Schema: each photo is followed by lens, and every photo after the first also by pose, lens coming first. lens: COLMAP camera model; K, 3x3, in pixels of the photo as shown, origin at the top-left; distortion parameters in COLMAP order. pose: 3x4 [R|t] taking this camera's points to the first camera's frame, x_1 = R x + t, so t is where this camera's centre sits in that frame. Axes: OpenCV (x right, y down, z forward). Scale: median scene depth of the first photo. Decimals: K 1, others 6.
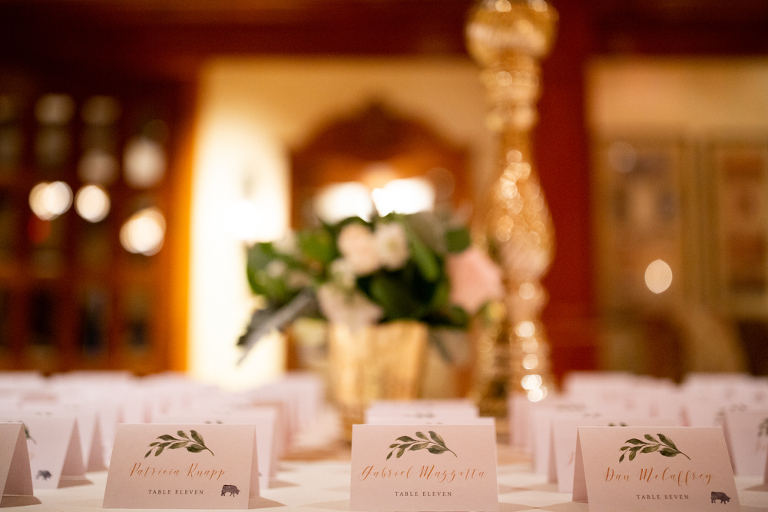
lens RADIAL K [[775.2, 0, 383.6], [0, 775.2, 256.2], [0, 0, 1]] dist [0.015234, 0.000000]
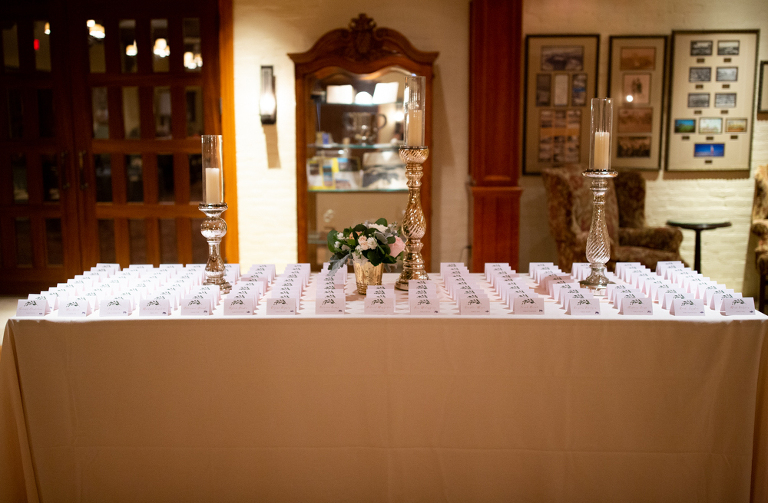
lens RADIAL K [[795.8, 0, 384.3], [0, 795.8, 251.4], [0, 0, 1]] dist [0.001907, 0.000000]
pose [[0.999711, -0.017821, 0.016109, 0.004272], [0.013259, 0.968517, 0.248593, -0.728459], [-0.020032, -0.248308, 0.968474, -2.105041]]
